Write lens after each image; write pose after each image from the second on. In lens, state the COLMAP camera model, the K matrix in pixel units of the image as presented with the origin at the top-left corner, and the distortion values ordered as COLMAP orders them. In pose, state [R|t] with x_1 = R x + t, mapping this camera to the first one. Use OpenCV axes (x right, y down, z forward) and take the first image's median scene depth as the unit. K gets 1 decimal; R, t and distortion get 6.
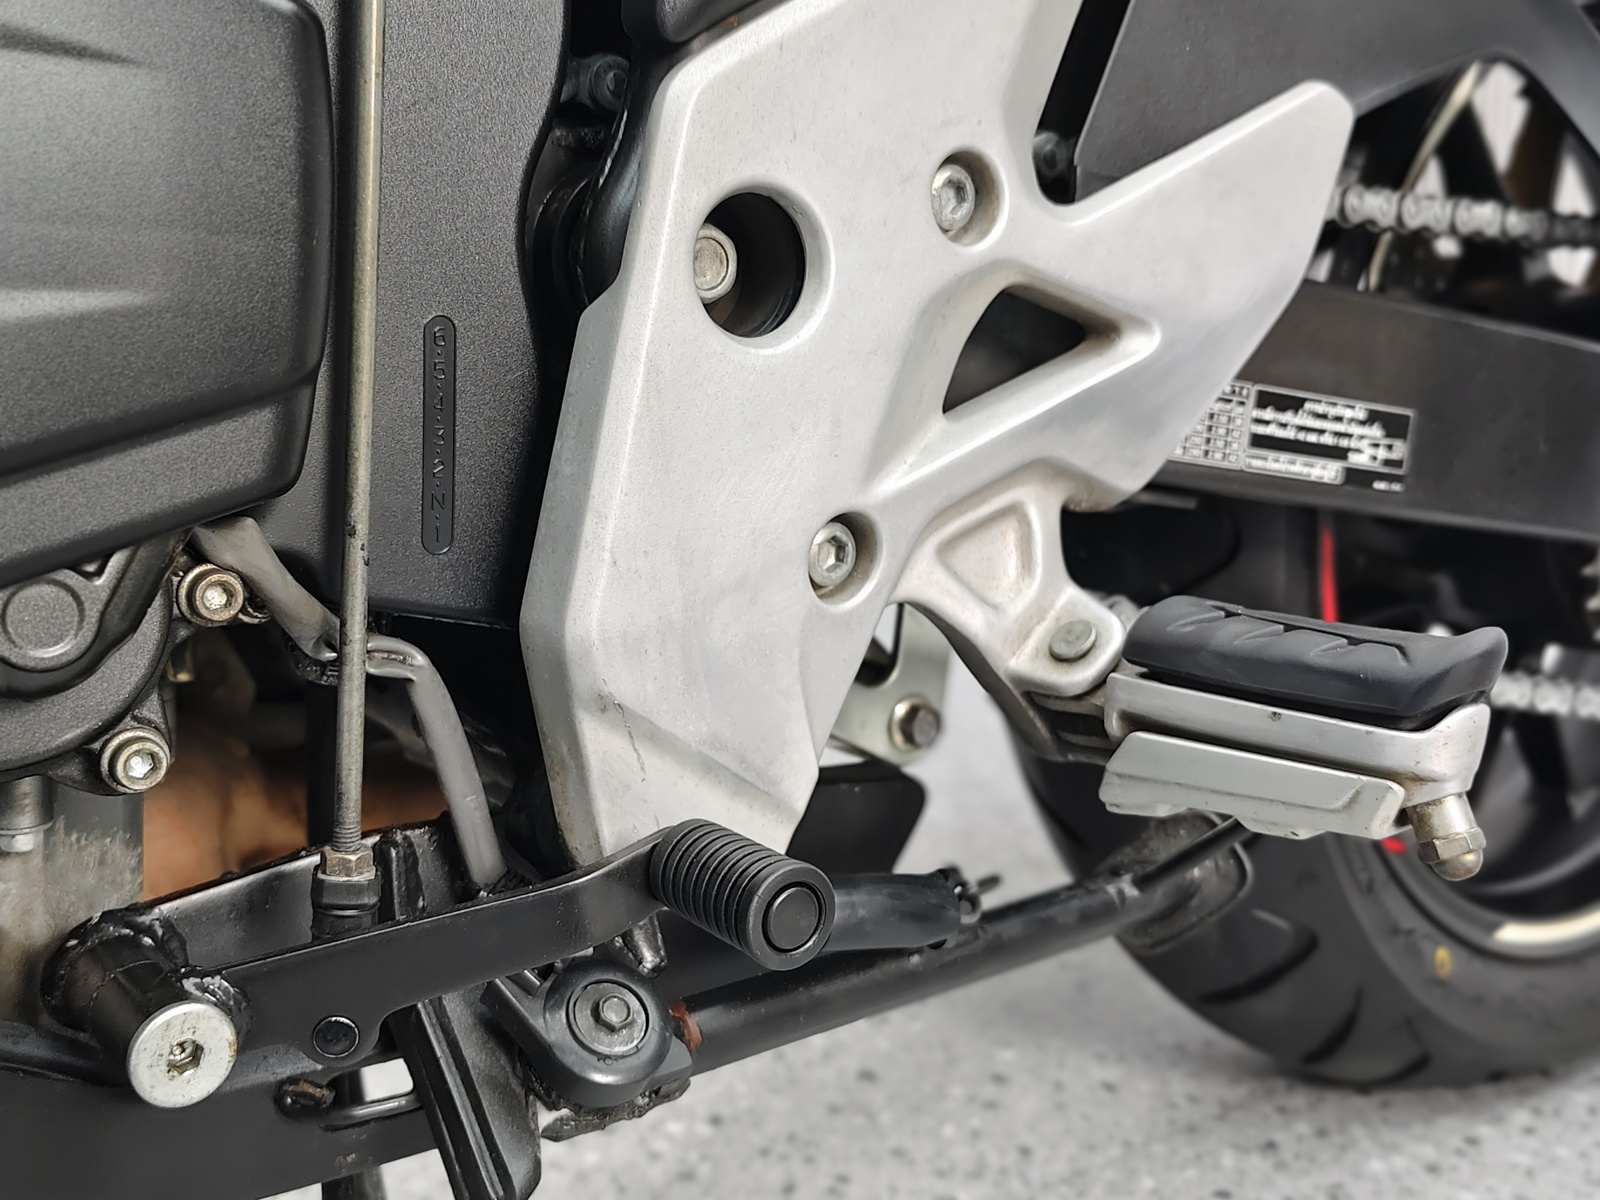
lens RADIAL K [[1666.9, 0, 800.0], [0, 1666.9, 600.0], [0, 0, 1]] dist [-0.021684, 0.239790]
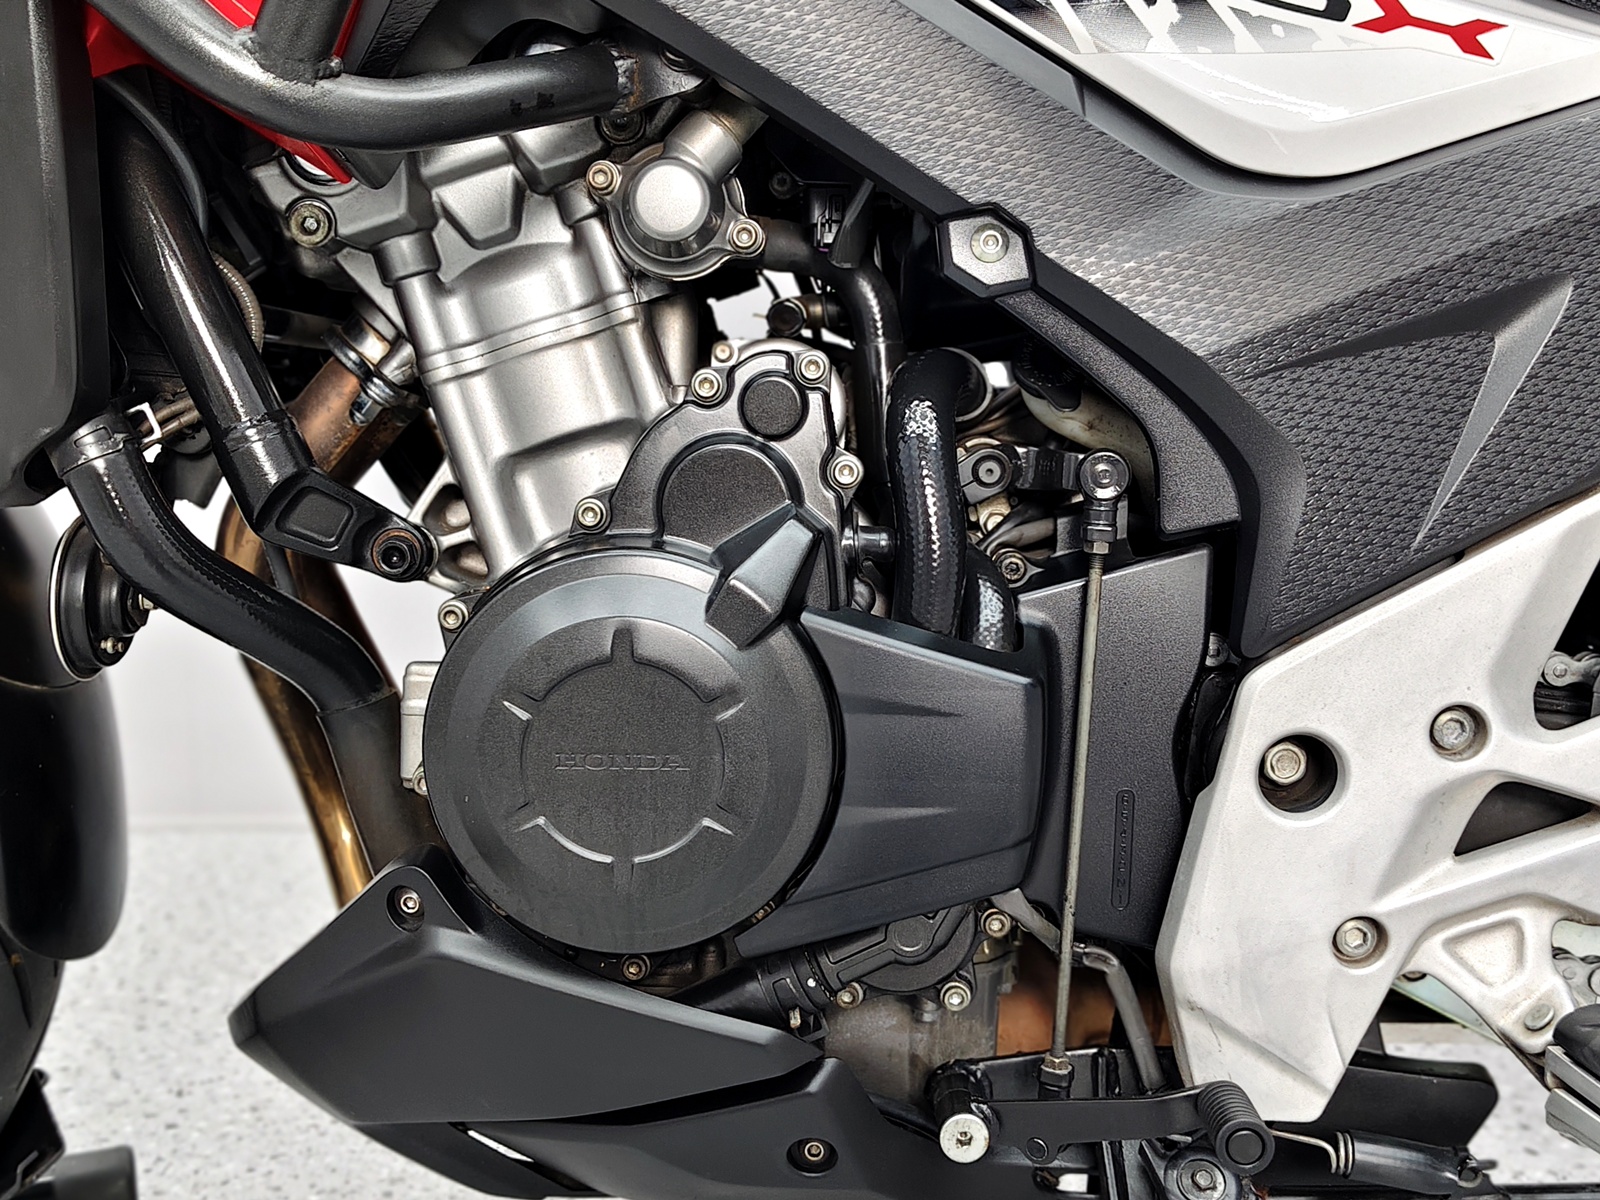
lens RADIAL K [[1666.9, 0, 800.0], [0, 1666.9, 600.0], [0, 0, 1]] dist [-0.021684, 0.239790]
pose [[0.787453, 0.047754, -0.614522, 0.641409], [-0.093190, 0.994757, -0.042112, -0.261787], [0.609289, 0.090429, 0.787775, -0.751873]]
